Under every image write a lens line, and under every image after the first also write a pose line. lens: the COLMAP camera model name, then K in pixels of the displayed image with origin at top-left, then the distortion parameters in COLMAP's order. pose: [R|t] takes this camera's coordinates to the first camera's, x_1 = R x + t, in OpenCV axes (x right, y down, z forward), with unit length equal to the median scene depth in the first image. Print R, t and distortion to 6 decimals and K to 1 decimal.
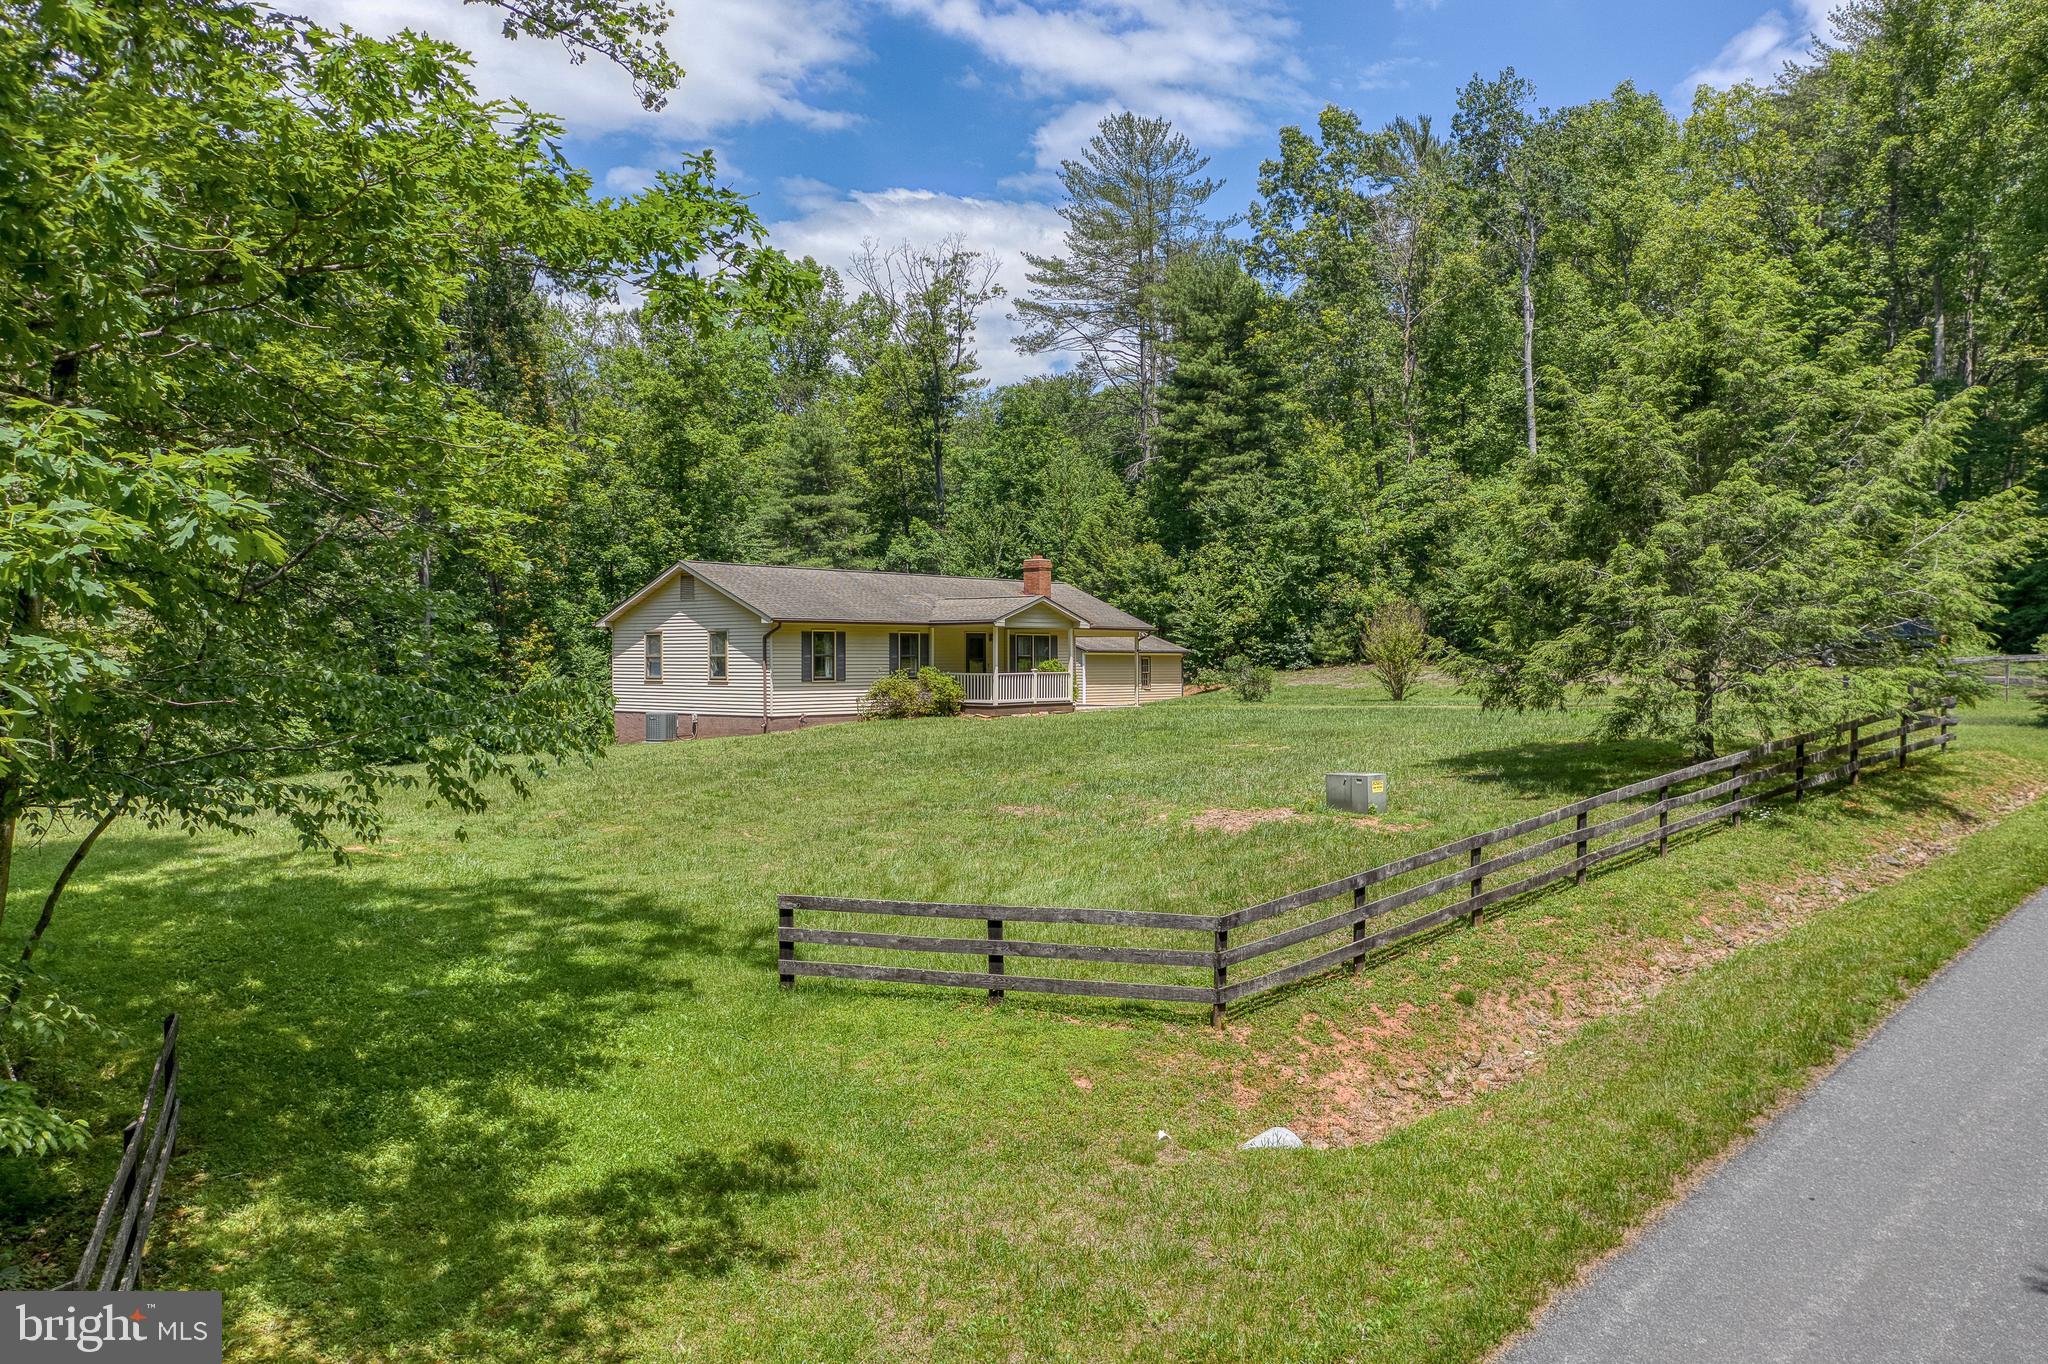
lens RADIAL K [[1582.3, 0, 1023.5], [0, 1582.3, 695.2], [0, 0, 1]] dist [-0.038291, 0.003997]
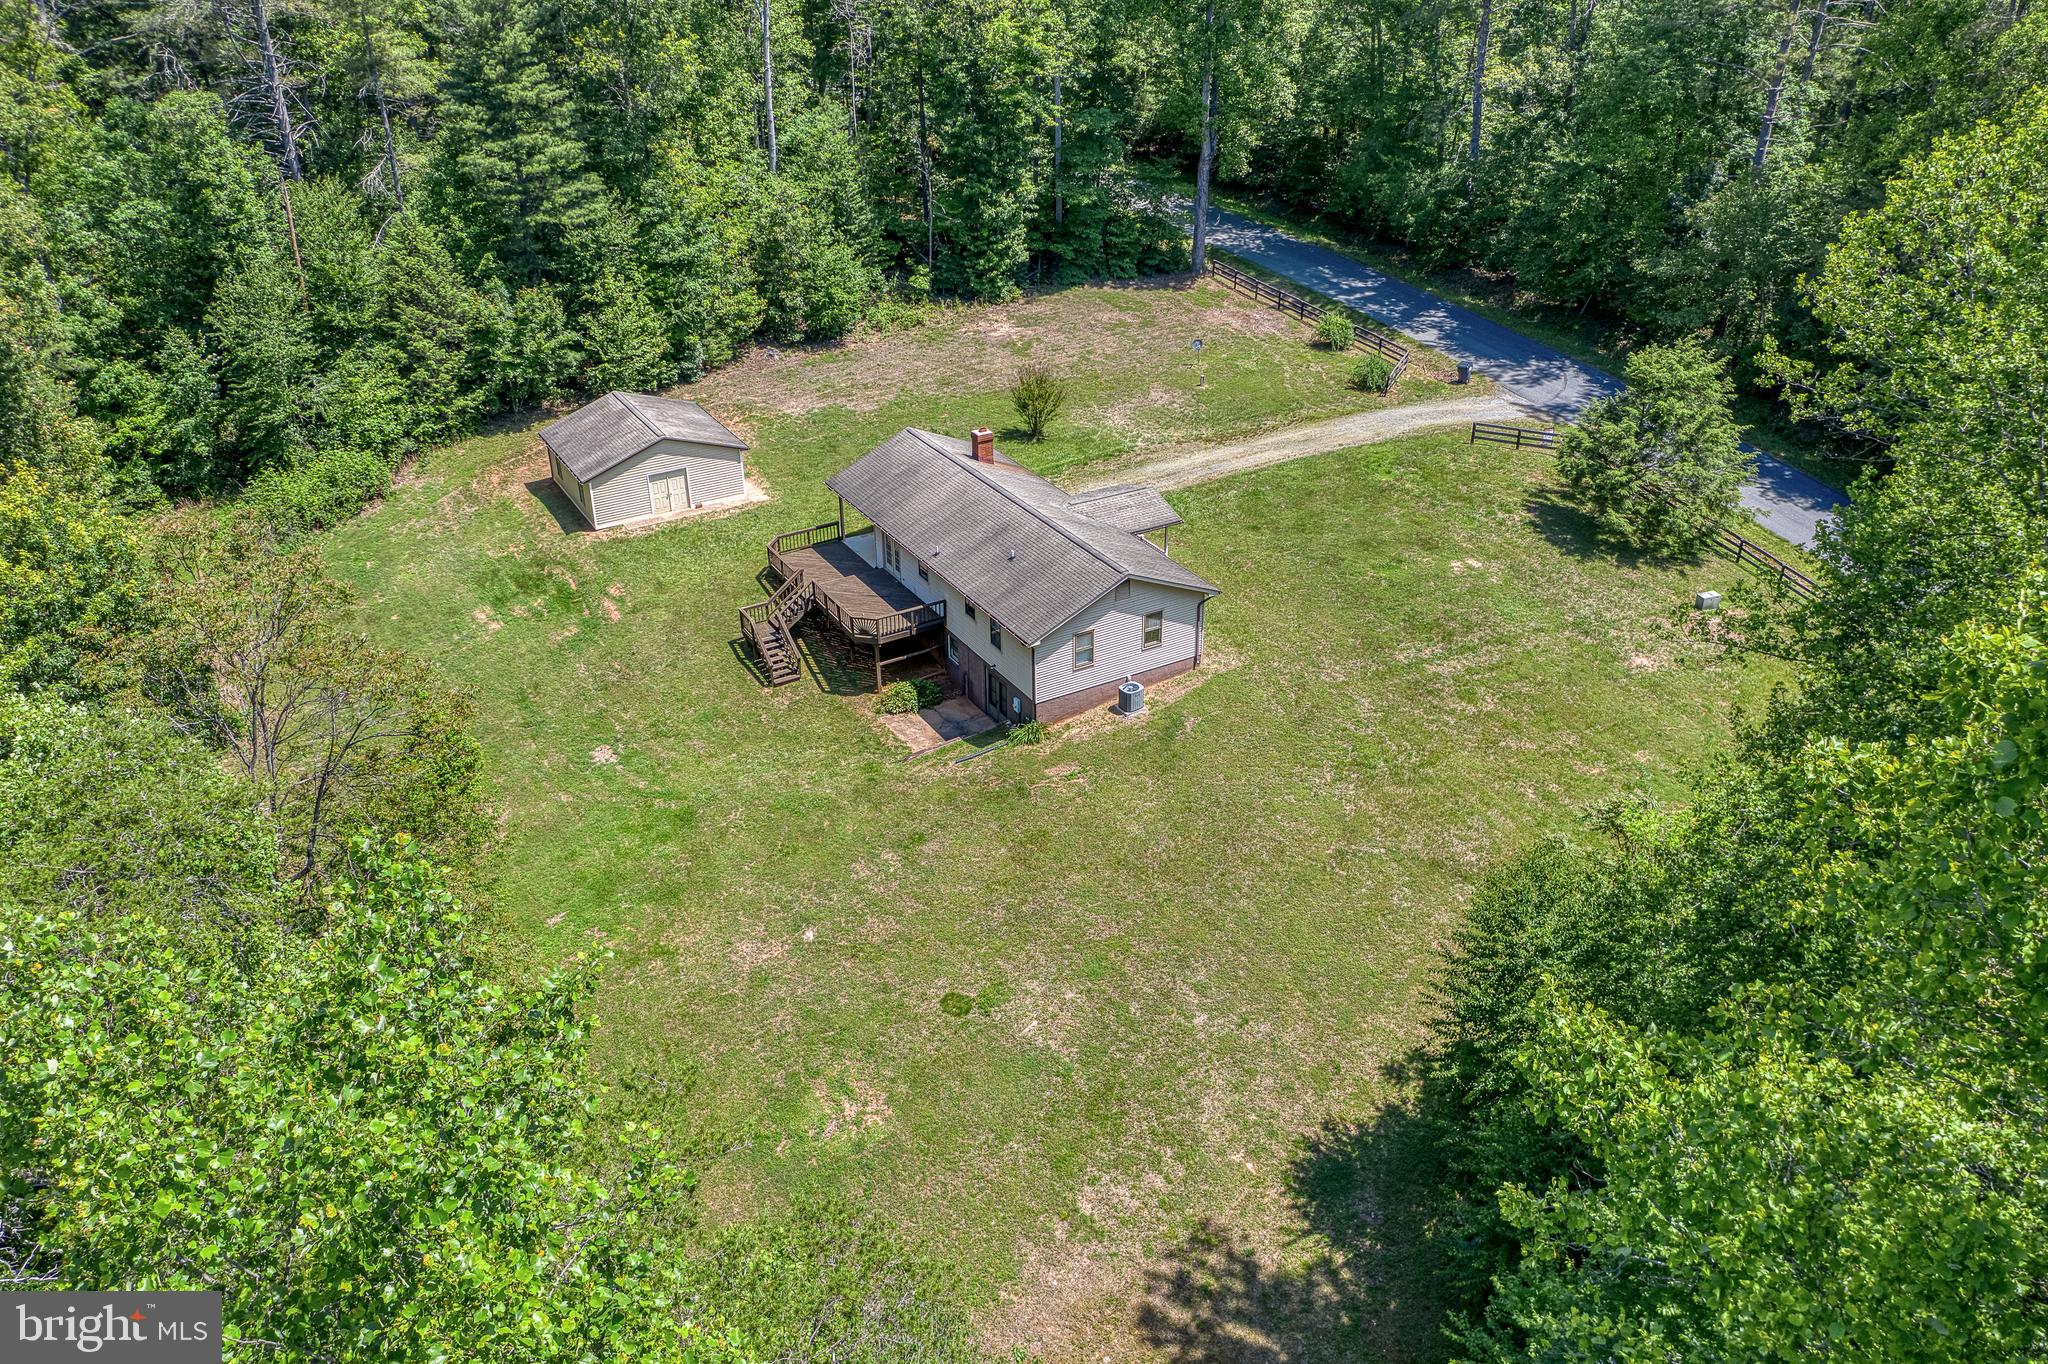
lens RADIAL K [[1582.3, 0, 1013.6], [0, 1582.3, 671.1], [0, 0, 1]] dist [-0.038291, 0.003997]
pose [[0.344691, -0.454321, 0.821451, -0.754063], [0.032554, 0.880337, 0.473229, -0.351442], [-0.938152, -0.136377, 0.318234, 0.392815]]
